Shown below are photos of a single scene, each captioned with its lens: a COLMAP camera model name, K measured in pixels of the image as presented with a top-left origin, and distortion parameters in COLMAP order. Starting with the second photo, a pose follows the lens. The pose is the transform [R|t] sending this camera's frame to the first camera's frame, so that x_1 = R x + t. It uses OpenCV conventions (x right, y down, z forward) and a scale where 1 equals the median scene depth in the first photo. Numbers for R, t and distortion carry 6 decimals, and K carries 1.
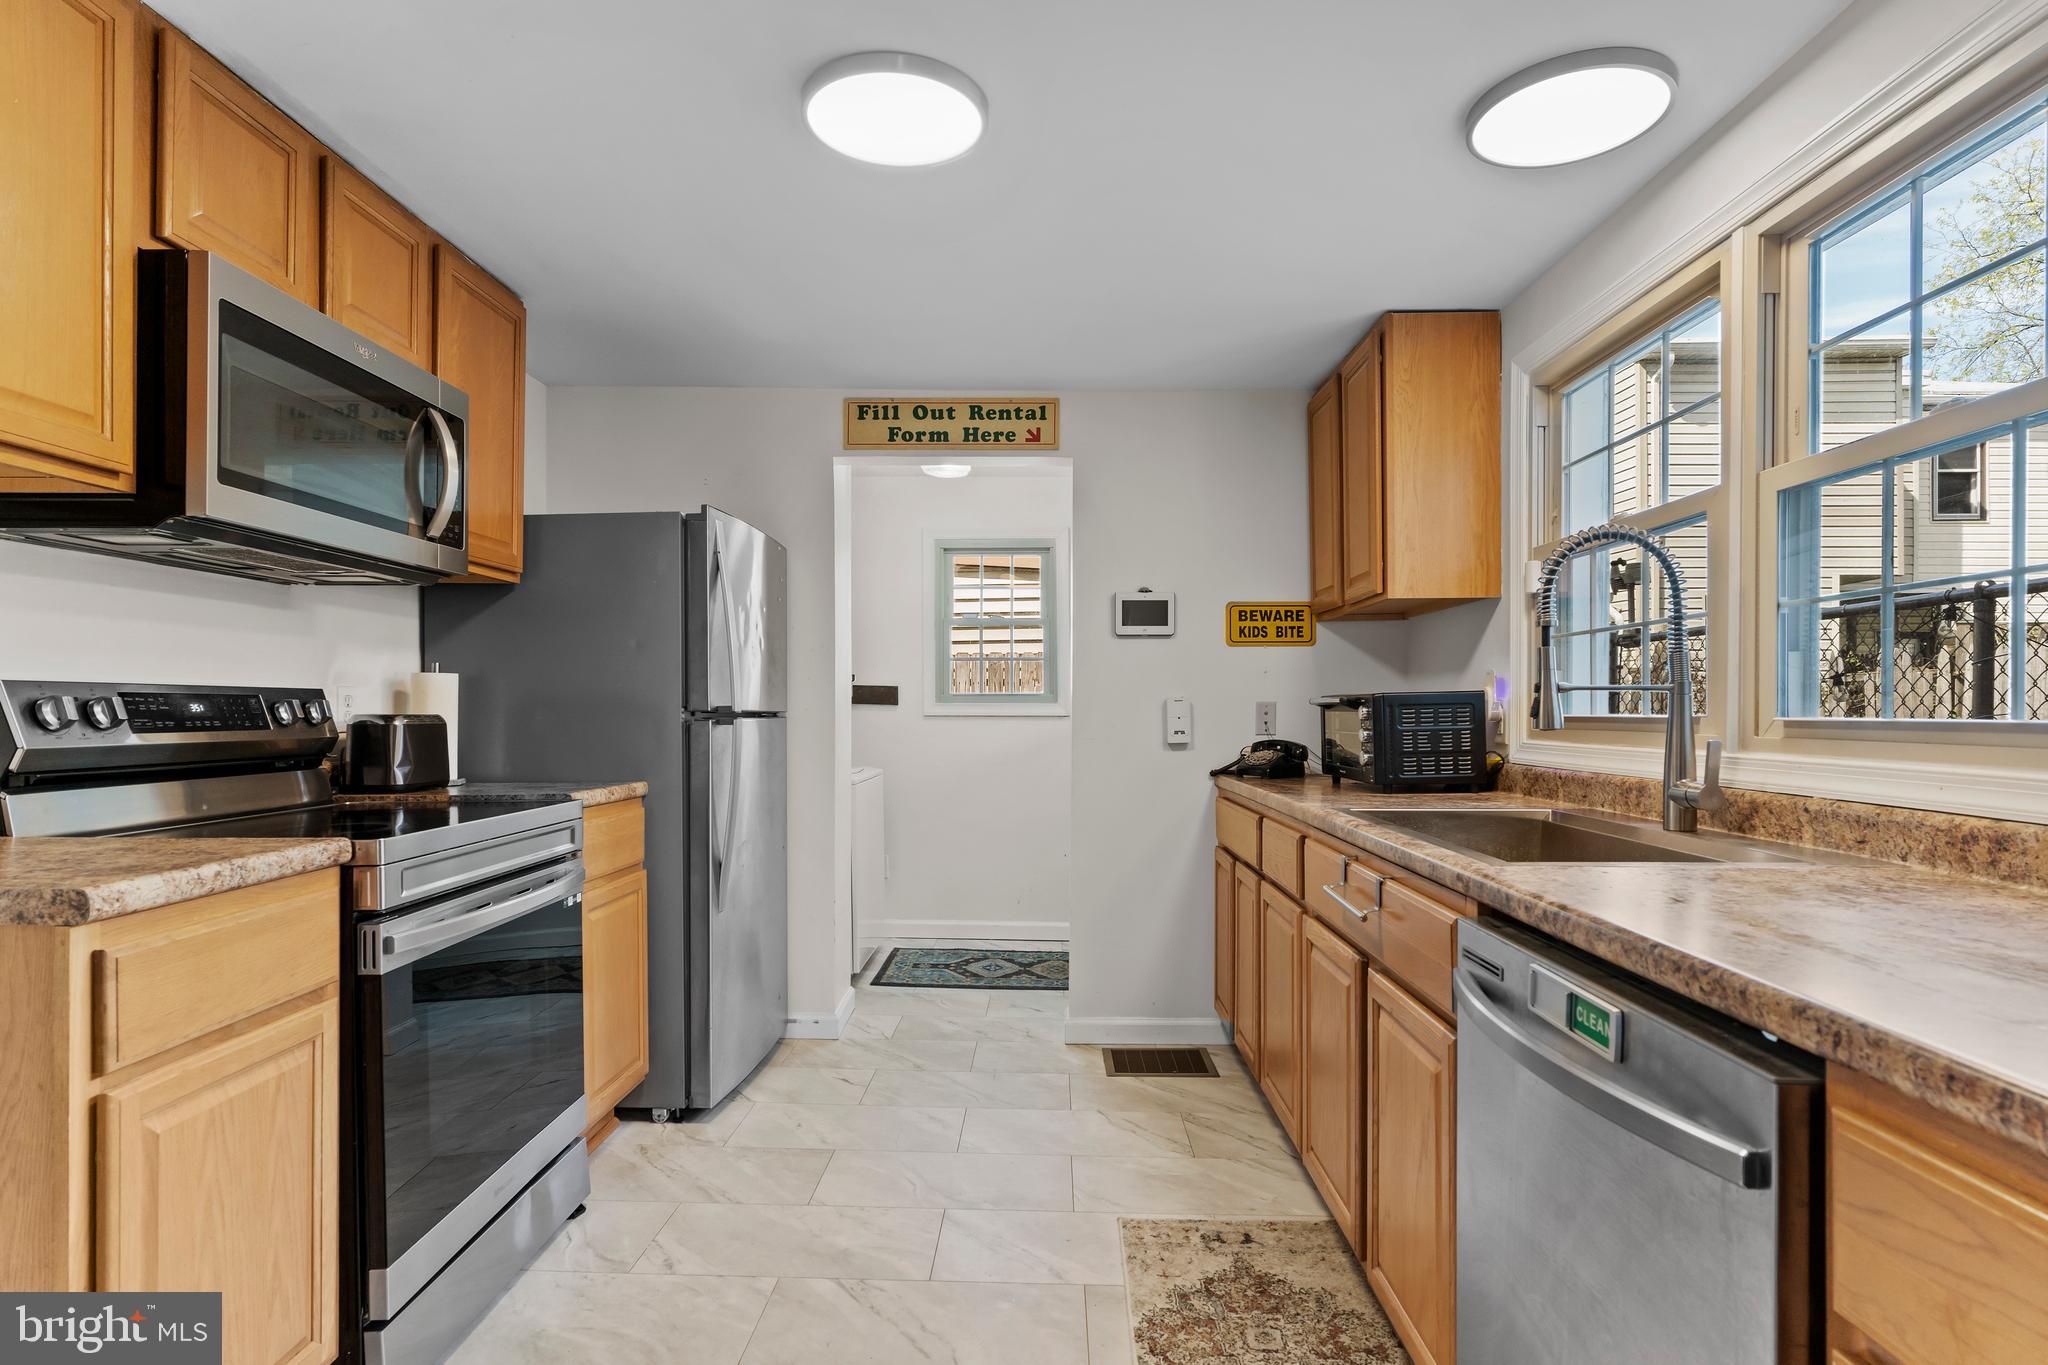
lens RADIAL K [[1060.6, 0, 1011.4], [0, 1060.6, 680.9], [0, 0, 1]] dist [-0.004352, 0.000107]
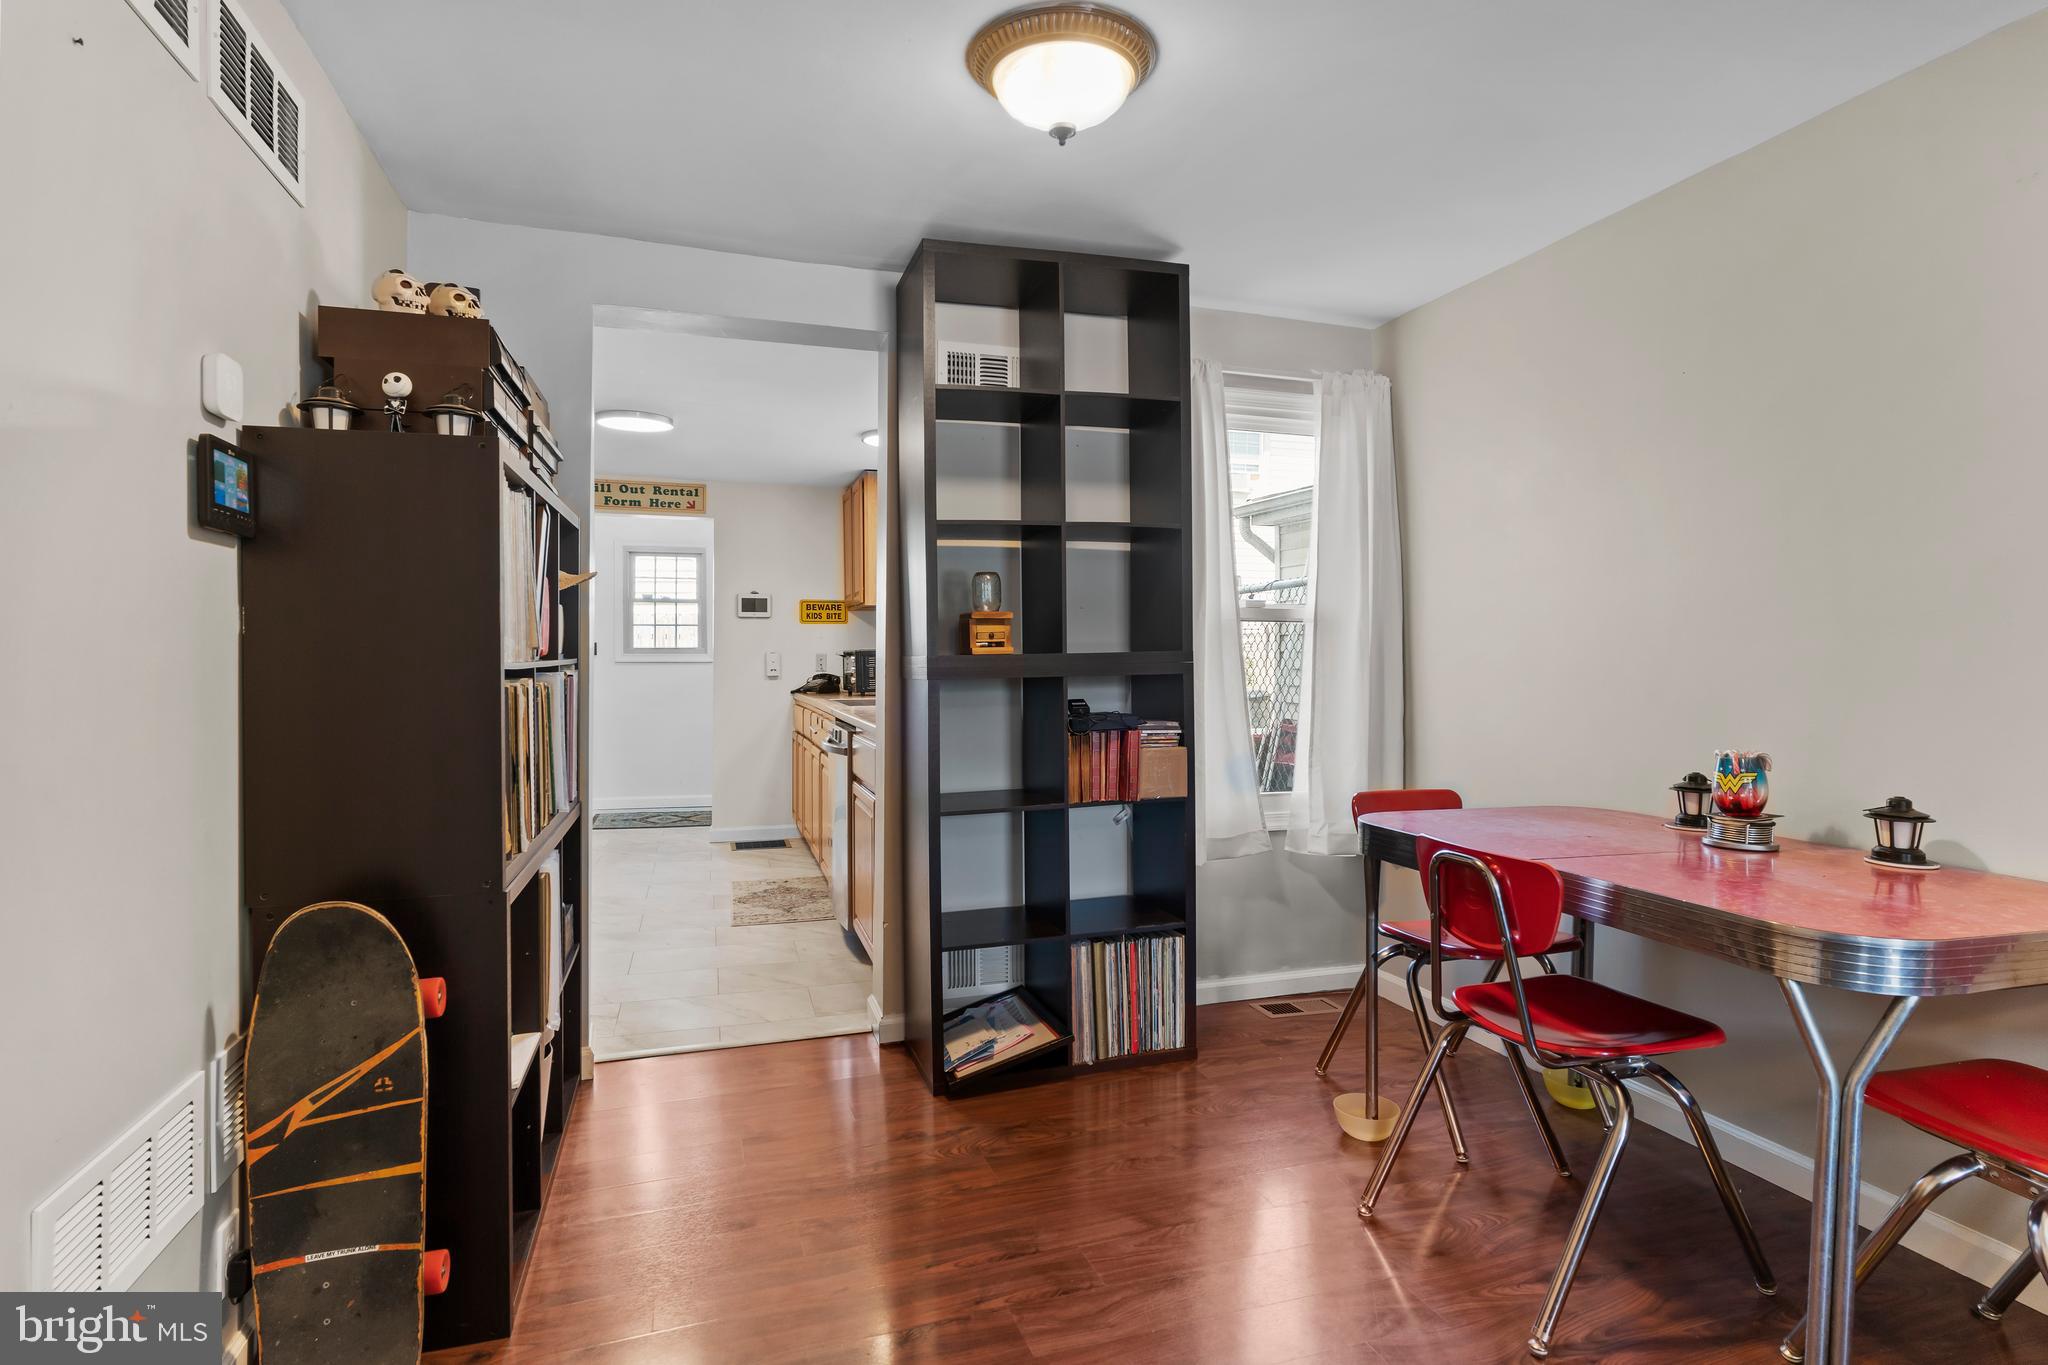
lens RADIAL K [[1054.0, 0, 1018.0], [0, 1054.0, 658.7], [0, 0, 1]] dist [-0.003785, 0.000313]
pose [[0.948162, -0.000202, 0.317786, -0.021133], [-0.008178, 0.999653, 0.025038, -0.020349], [-0.317681, -0.026339, 0.947832, -0.873978]]
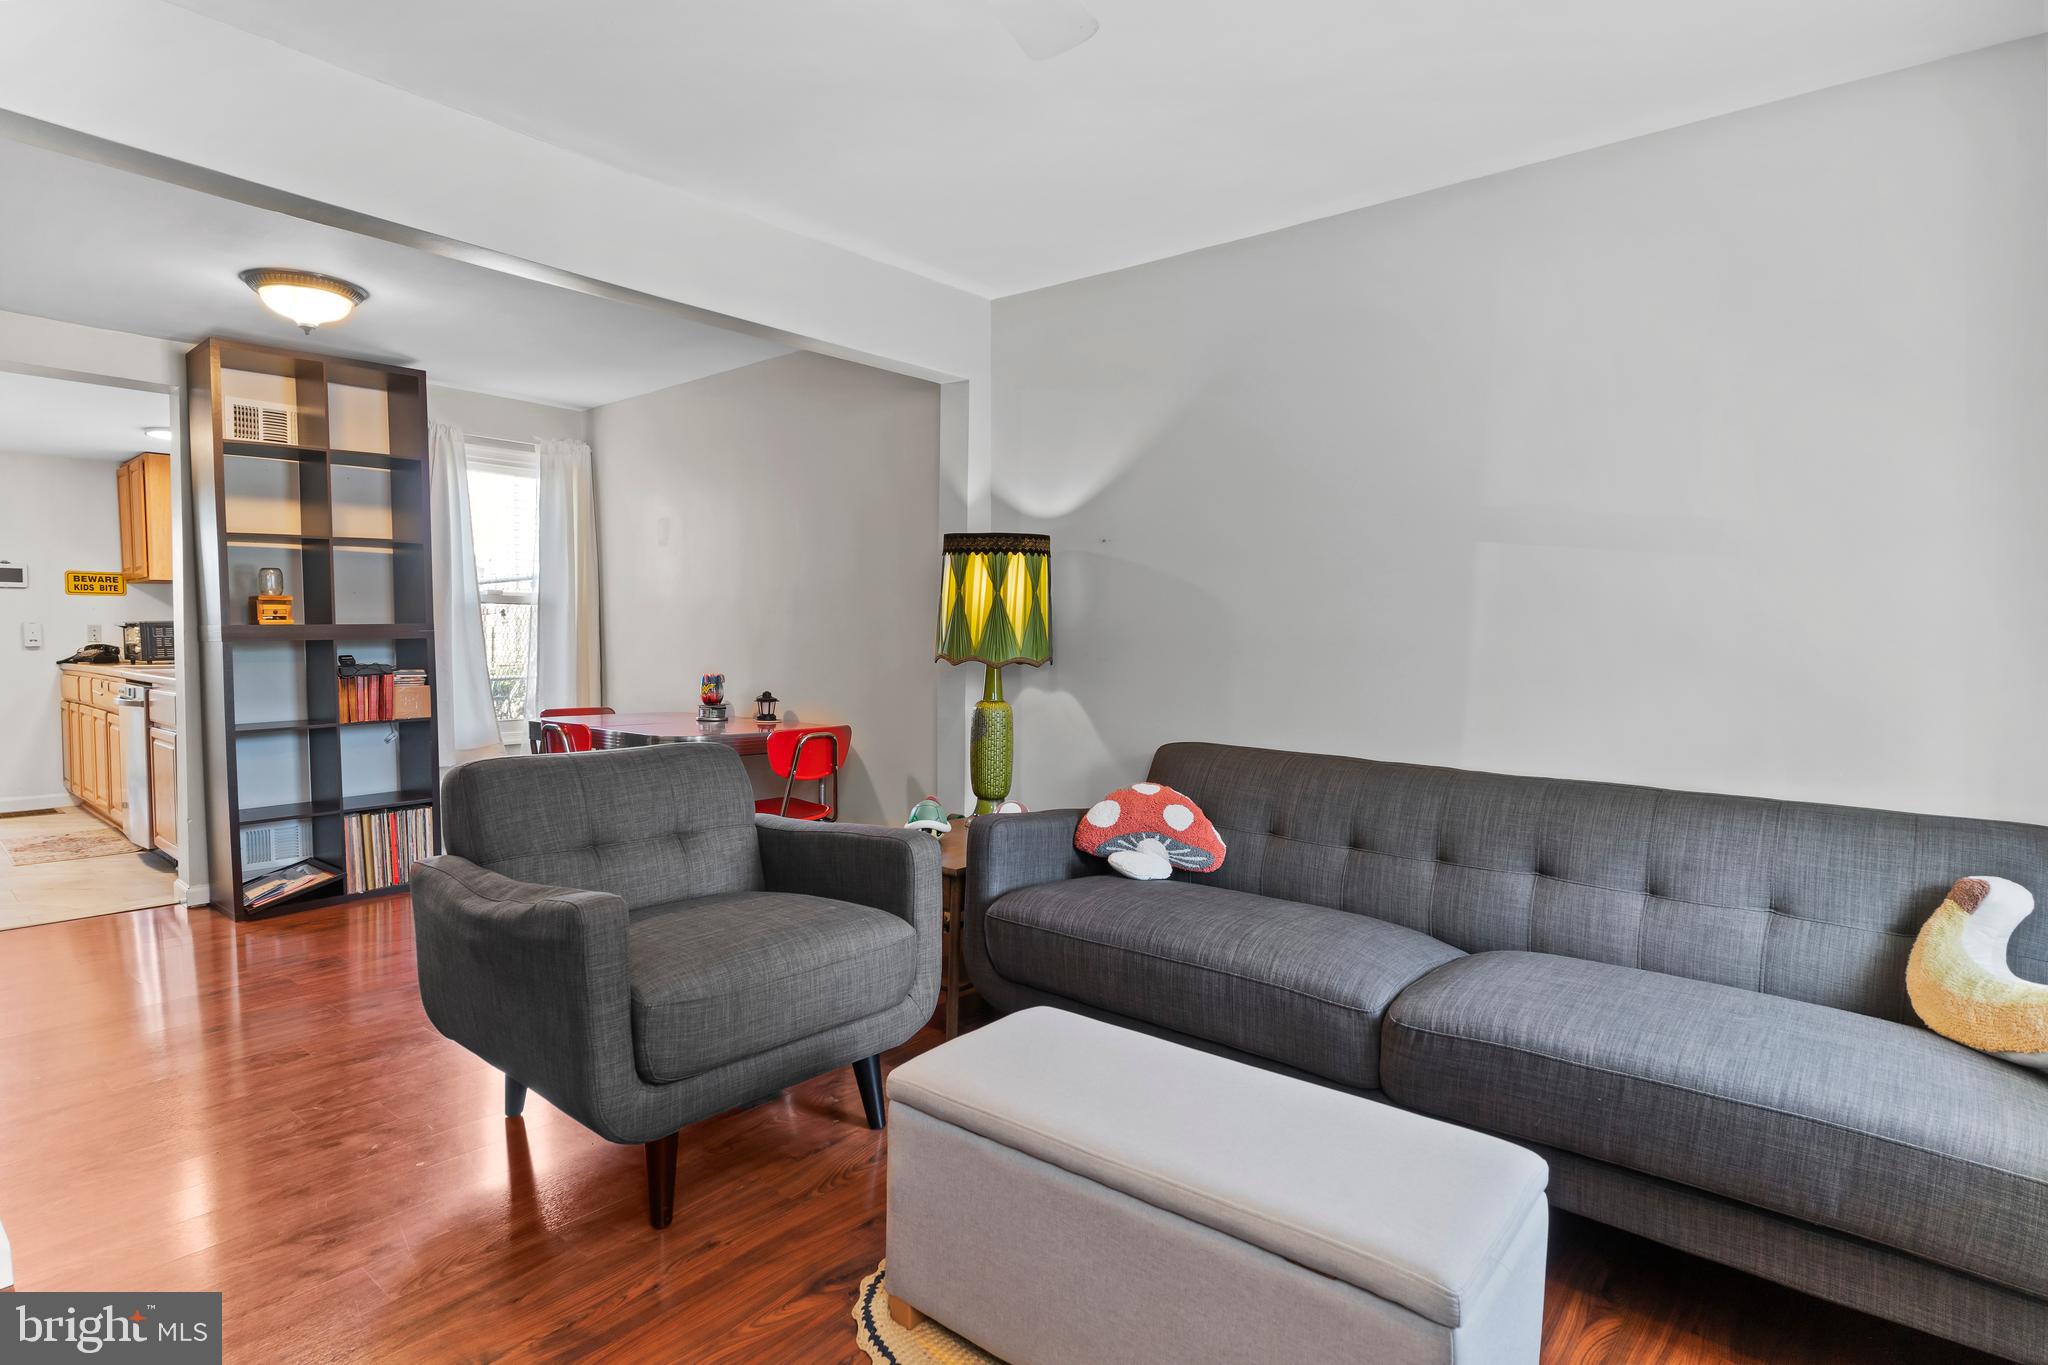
lens RADIAL K [[1060.6, 0, 1011.4], [0, 1060.6, 680.9], [0, 0, 1]] dist [-0.004352, 0.000107]
pose [[0.639929, -0.031095, 0.767804, -0.167323], [-0.022823, 0.997971, 0.059438, -0.029555], [-0.768095, -0.055560, 0.637921, -1.488508]]
